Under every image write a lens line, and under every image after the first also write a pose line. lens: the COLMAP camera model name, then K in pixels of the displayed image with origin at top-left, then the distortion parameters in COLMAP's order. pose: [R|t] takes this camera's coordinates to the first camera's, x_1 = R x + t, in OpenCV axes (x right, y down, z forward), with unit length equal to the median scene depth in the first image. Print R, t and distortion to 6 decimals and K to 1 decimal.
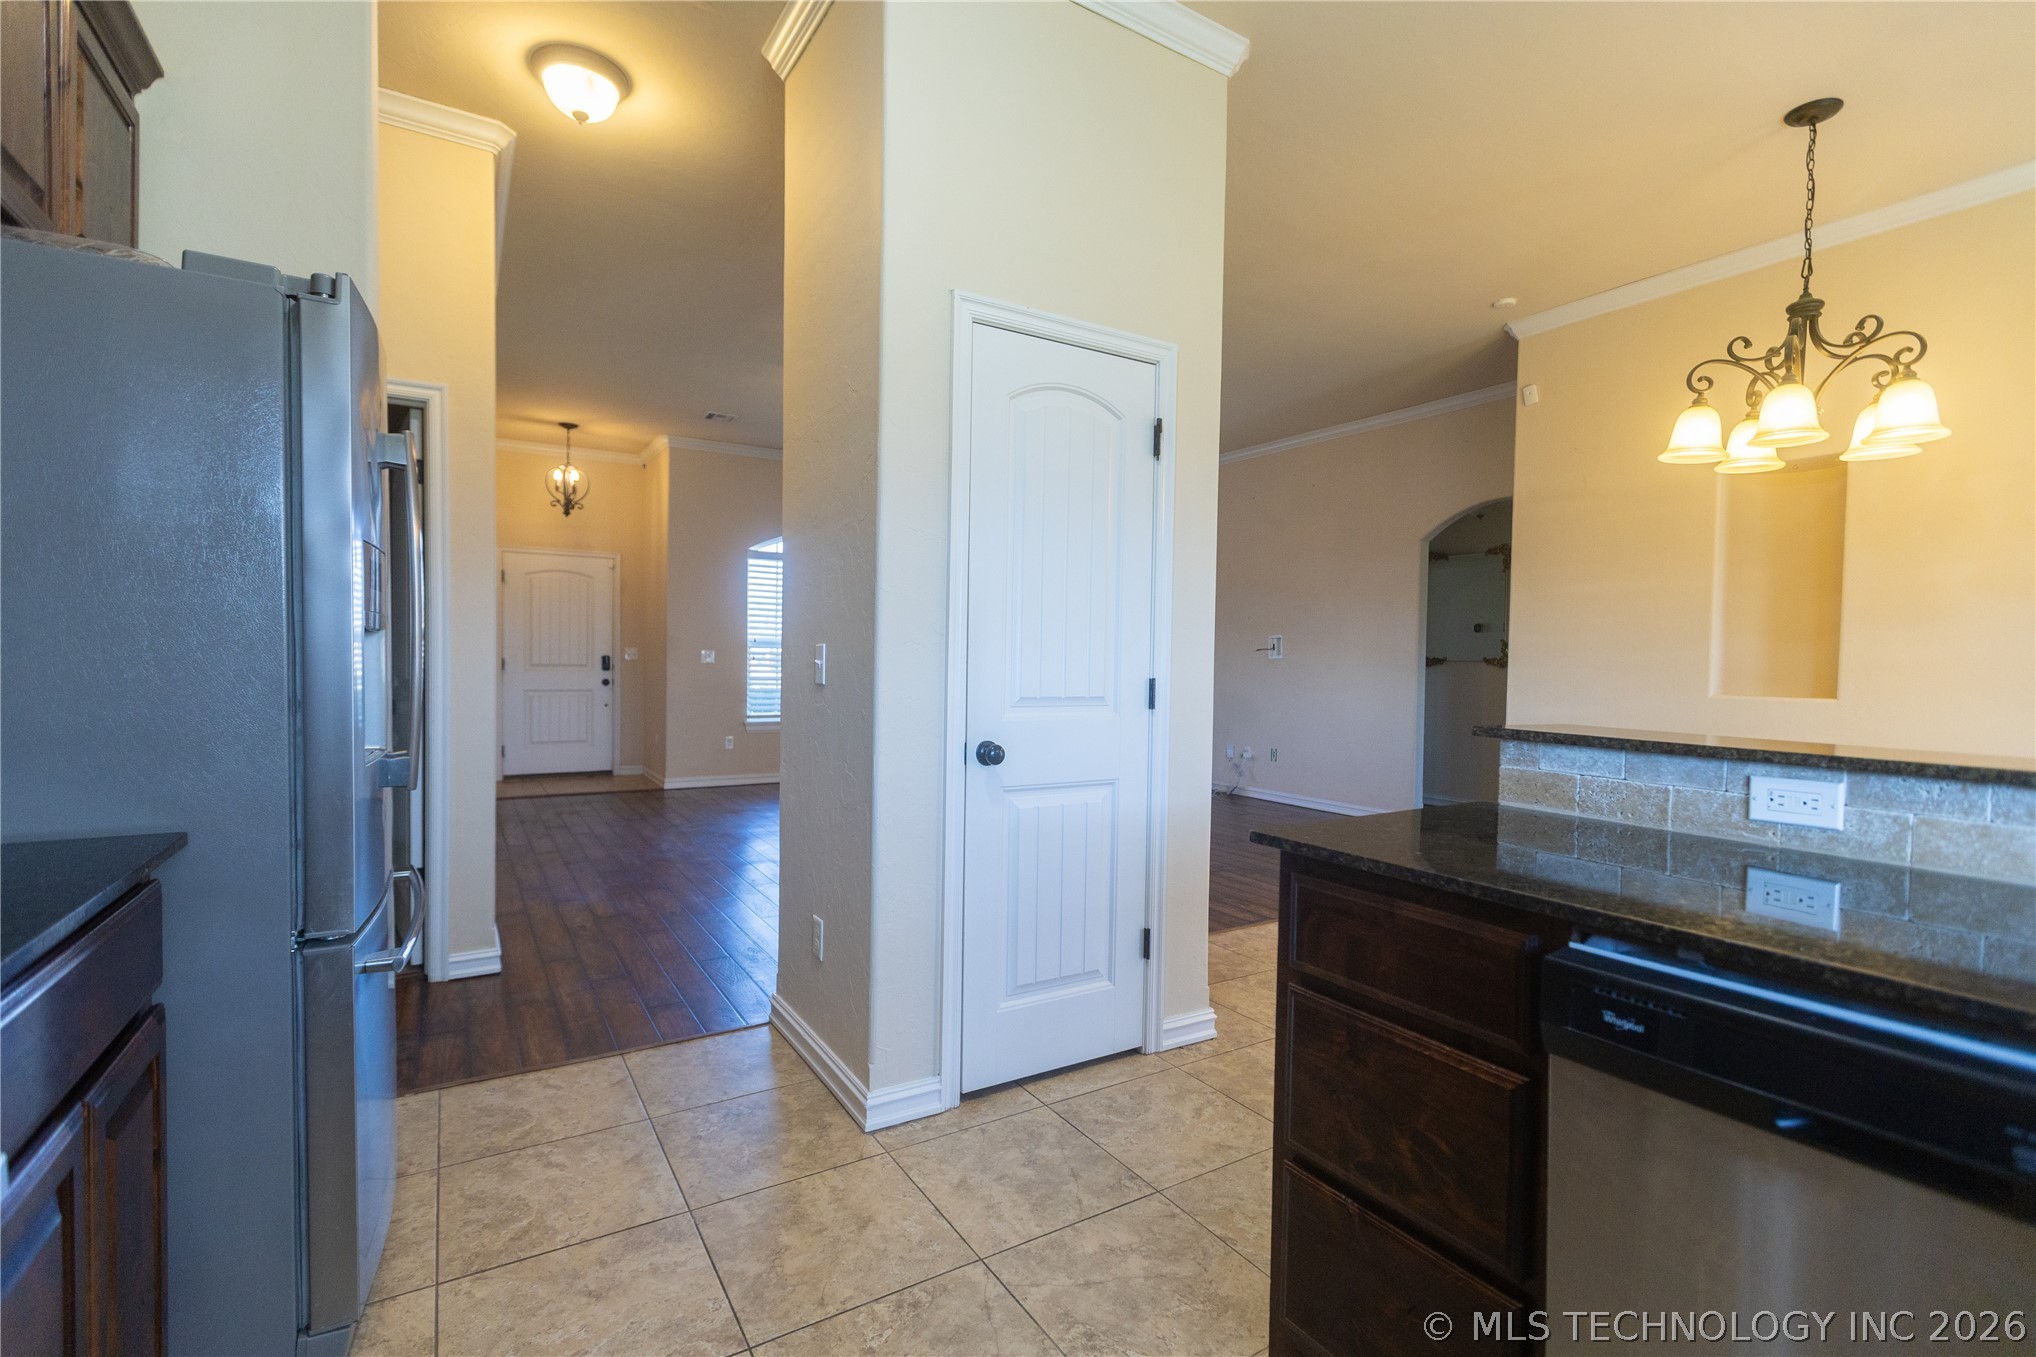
lens RADIAL K [[924.5, 0, 1024.0], [0, 924.5, 685.2], [0, 0, 1]] dist [0.001093, -0.000334]
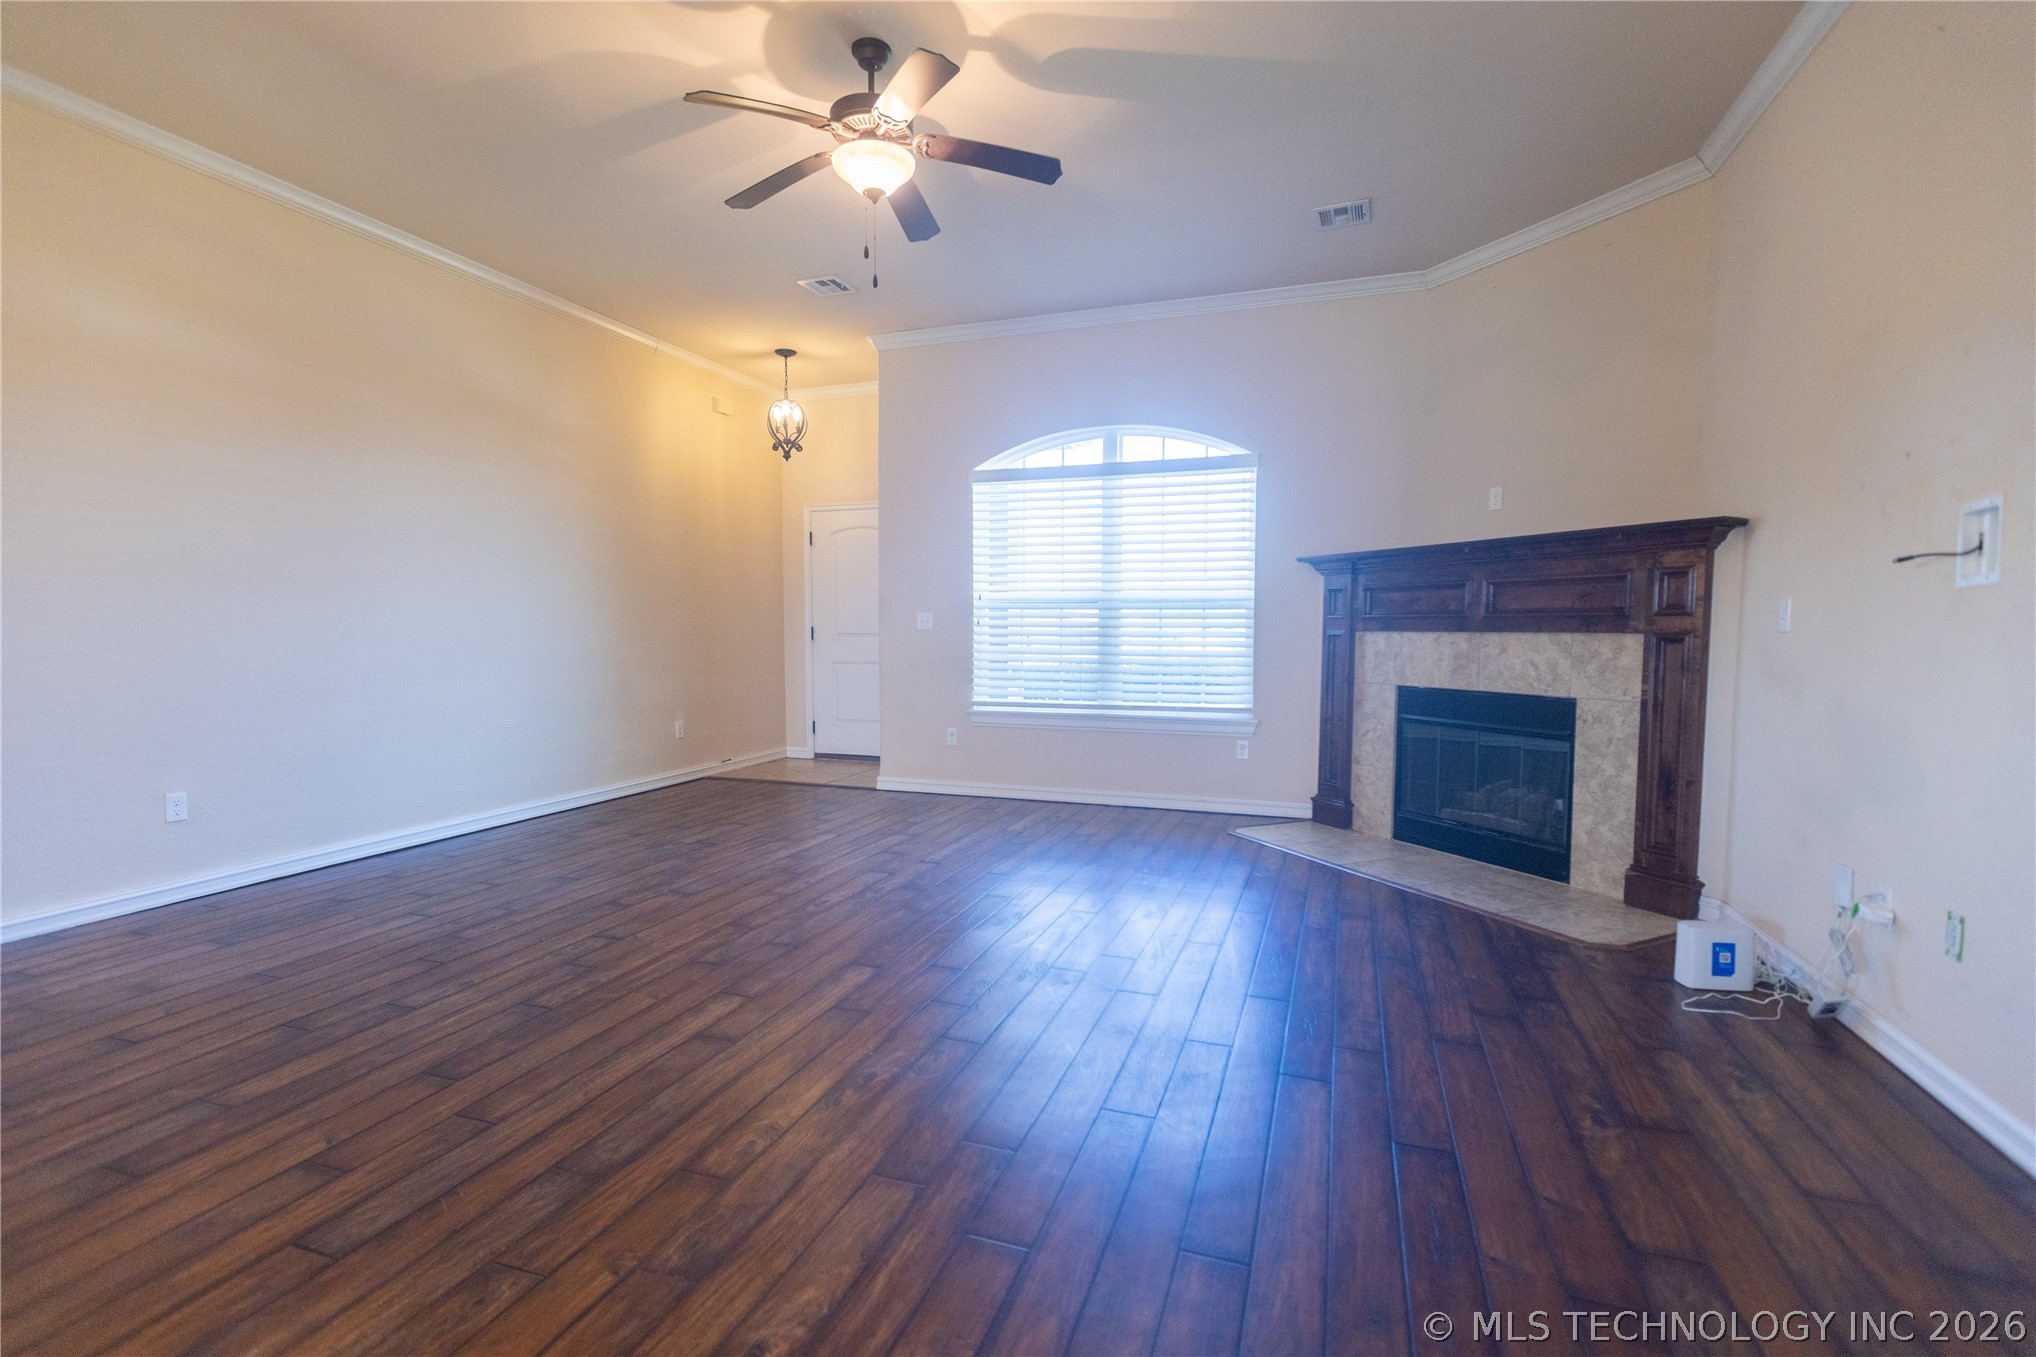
lens RADIAL K [[924.5, 0, 1024.0], [0, 924.5, 685.2], [0, 0, 1]] dist [0.001093, -0.000334]
pose [[0.629227, 0.035669, -0.776403, 0.894875], [-0.014125, 0.999306, 0.034462, -0.017307], [0.777093, -0.010718, 0.629294, 1.768155]]
